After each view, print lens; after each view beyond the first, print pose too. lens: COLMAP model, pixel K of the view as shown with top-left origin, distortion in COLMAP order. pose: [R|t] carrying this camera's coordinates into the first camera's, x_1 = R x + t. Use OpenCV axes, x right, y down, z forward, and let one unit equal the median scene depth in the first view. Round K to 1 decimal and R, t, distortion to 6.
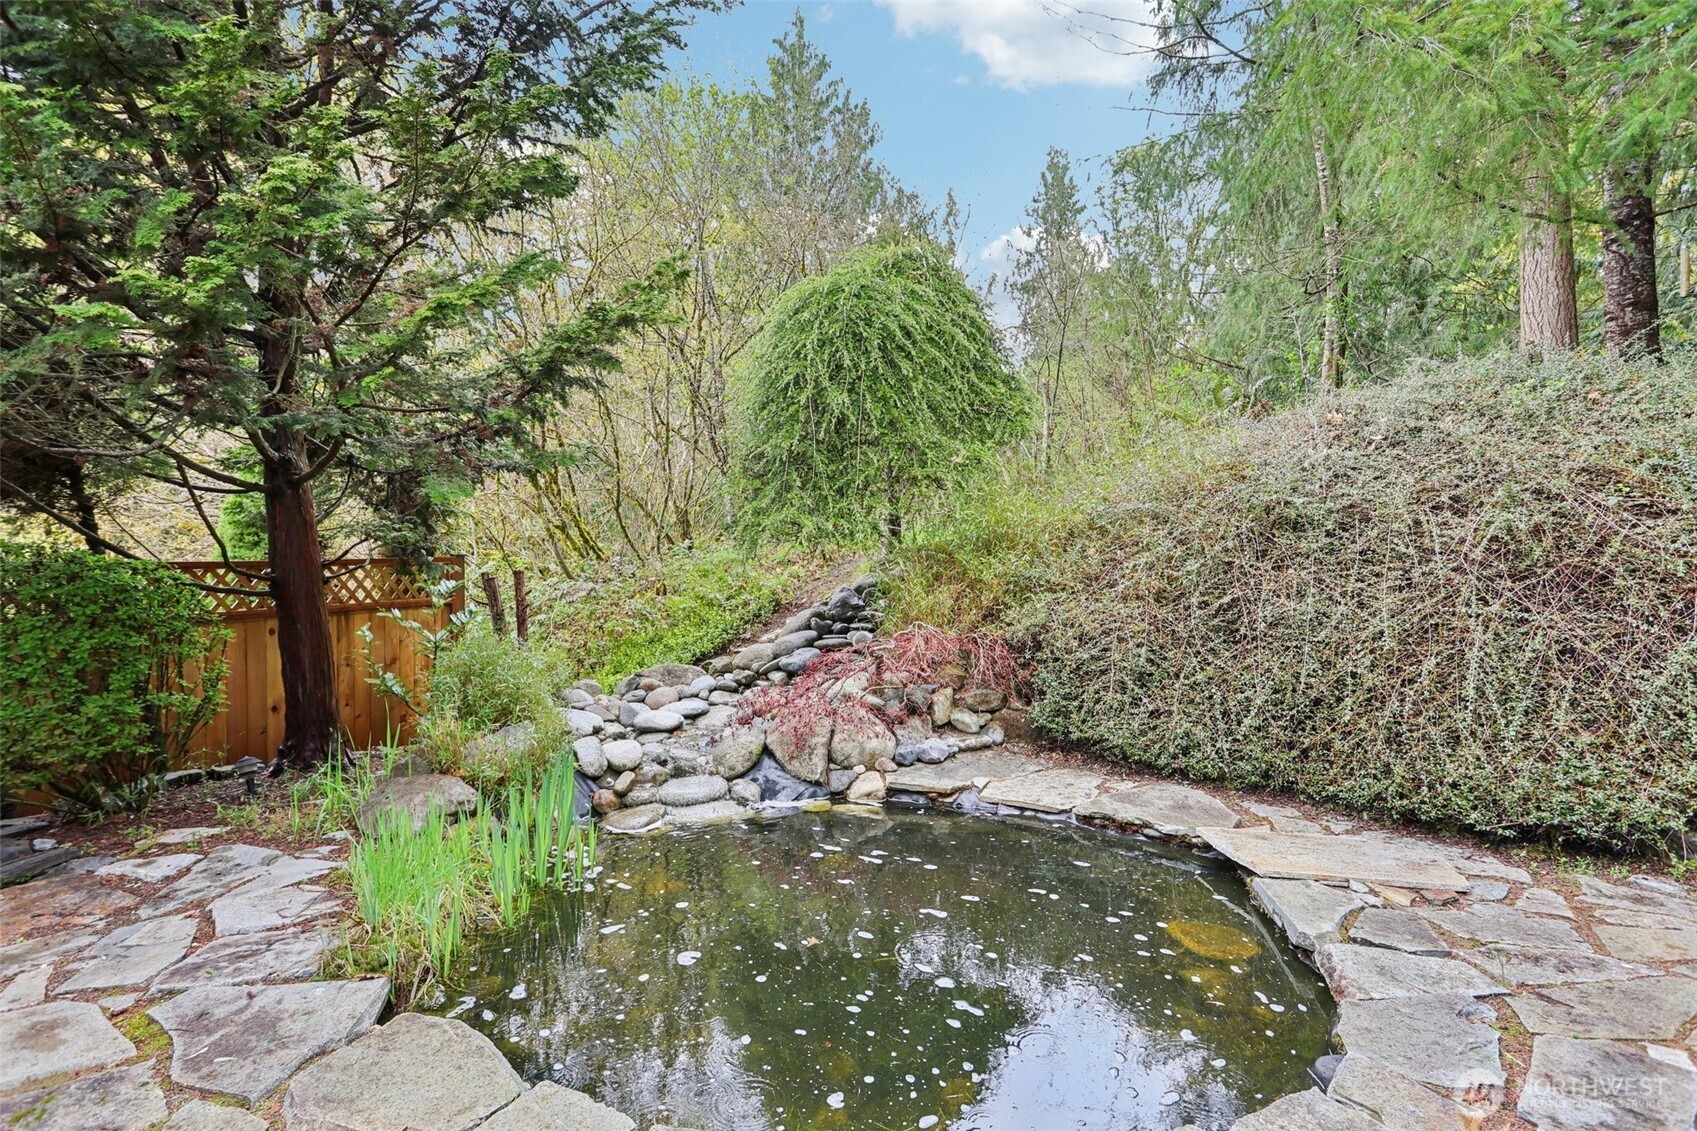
lens RADIAL K [[822.3, 0, 860.9], [0, 822.3, 558.4], [0, 0, 1]] dist [-0.018351, 0.001400]
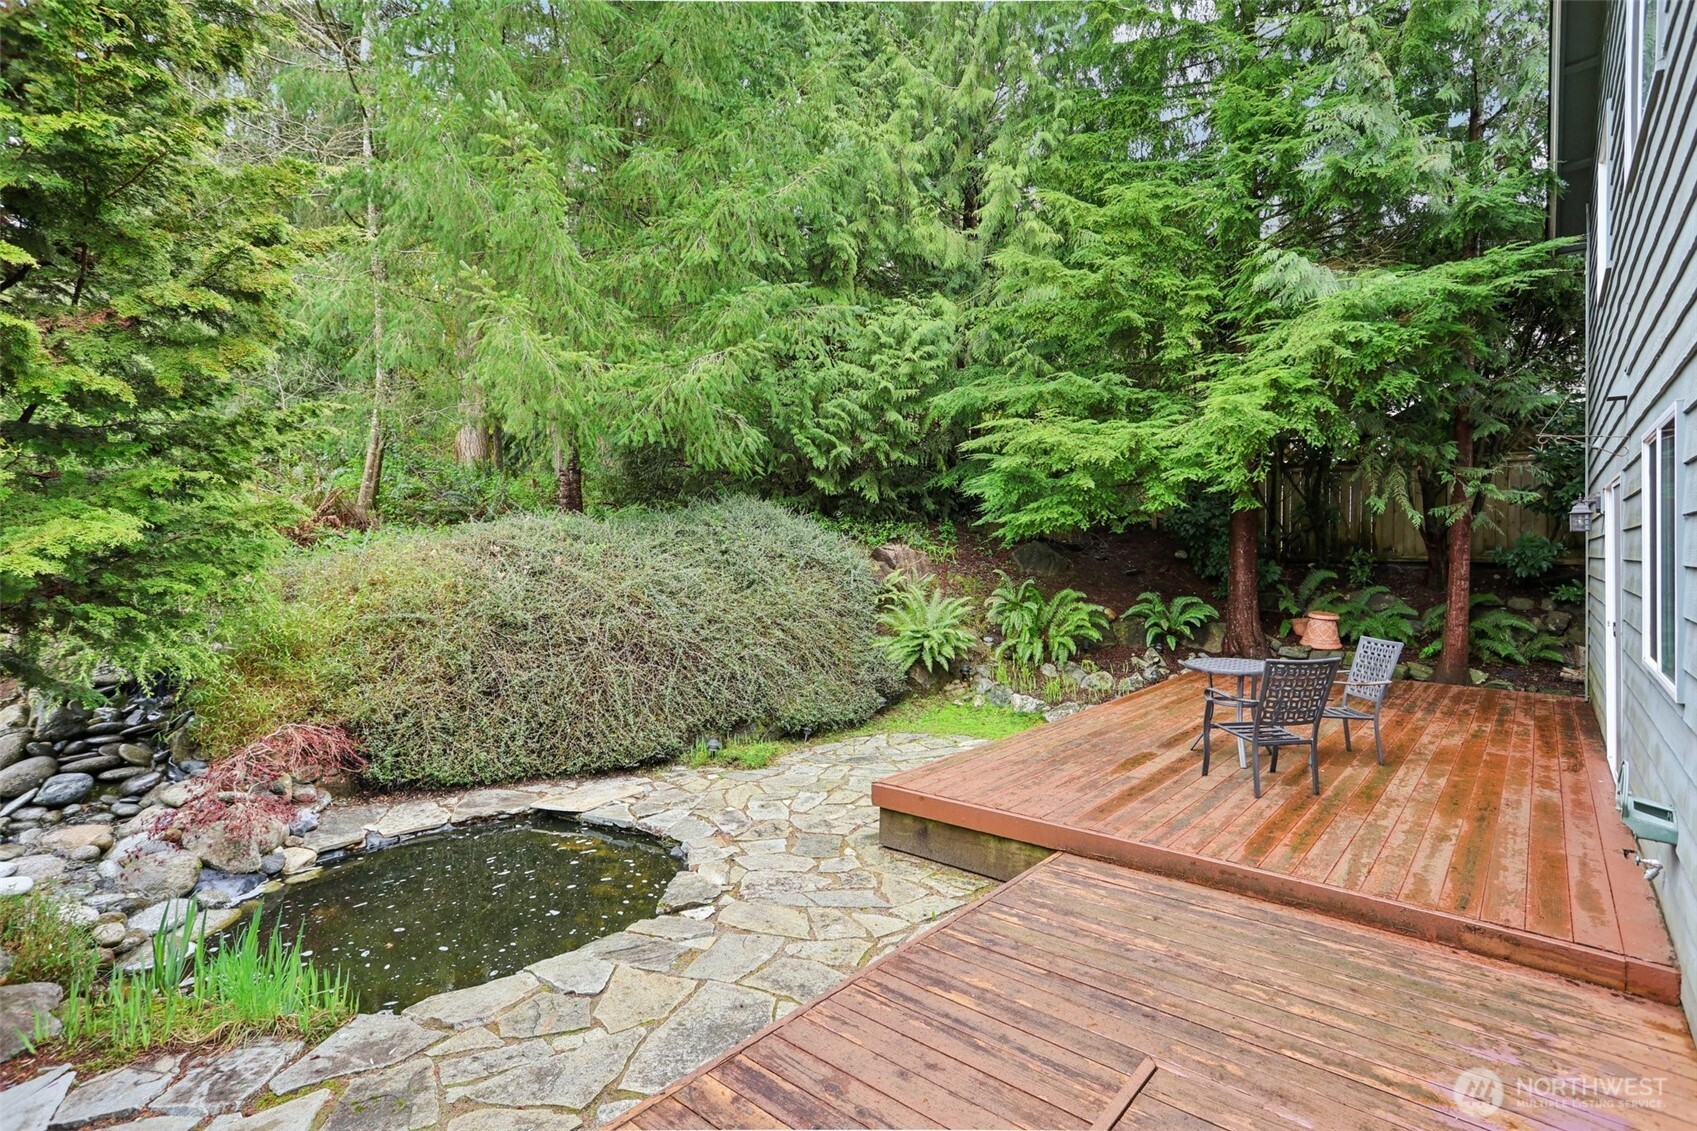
lens RADIAL K [[822.3, 0, 849.3], [0, 822.3, 559.0], [0, 0, 1]] dist [-0.018351, 0.001400]
pose [[0.270730, -0.004940, 0.962643, -0.995923], [-0.008480, 0.999936, 0.007516, -0.209980], [-0.962618, -0.010198, 0.270671, -0.166372]]
